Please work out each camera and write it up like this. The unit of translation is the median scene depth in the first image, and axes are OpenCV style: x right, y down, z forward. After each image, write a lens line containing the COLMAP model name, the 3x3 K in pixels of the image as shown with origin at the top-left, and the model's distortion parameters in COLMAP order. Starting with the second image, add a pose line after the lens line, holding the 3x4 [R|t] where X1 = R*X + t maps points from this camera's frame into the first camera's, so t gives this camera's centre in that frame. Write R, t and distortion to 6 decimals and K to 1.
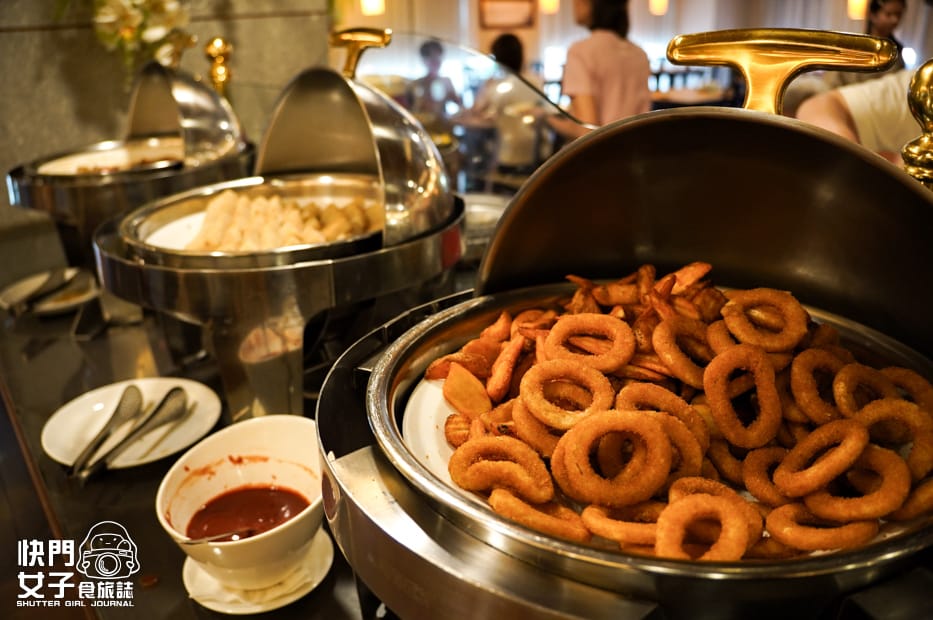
lens RADIAL K [[746.9, 0, 466.5], [0, 746.9, 310.0], [0, 0, 1]] dist [-0.231644, 0.193113]
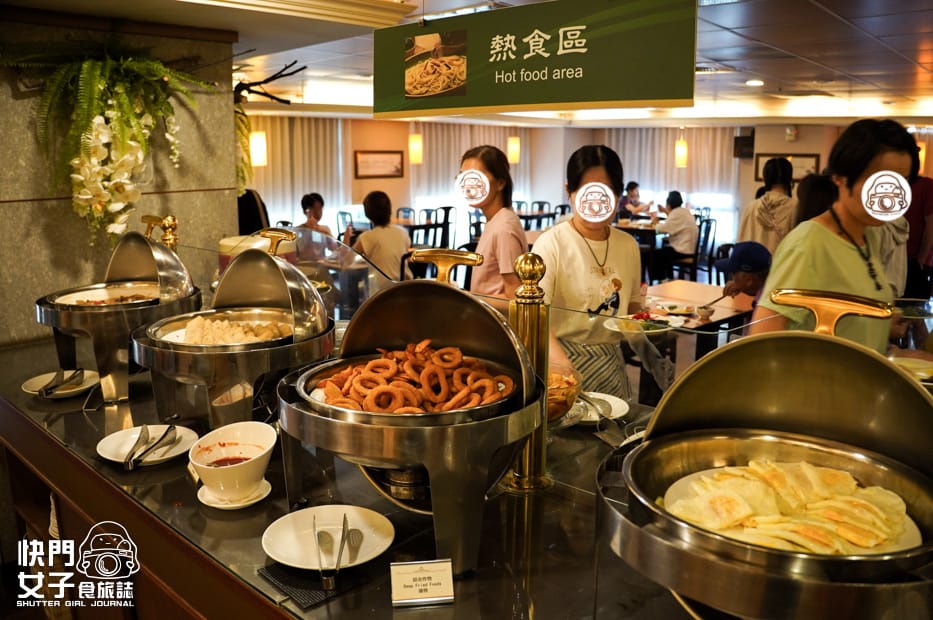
lens RADIAL K [[746.9, 0, 466.5], [0, 746.9, 310.0], [0, 0, 1]] dist [-0.231644, 0.193113]
pose [[0.986860, -0.008235, 0.161369, 0.023379], [0.037062, 0.983610, -0.176459, 0.160819], [-0.157271, 0.180121, 0.970990, -0.837104]]
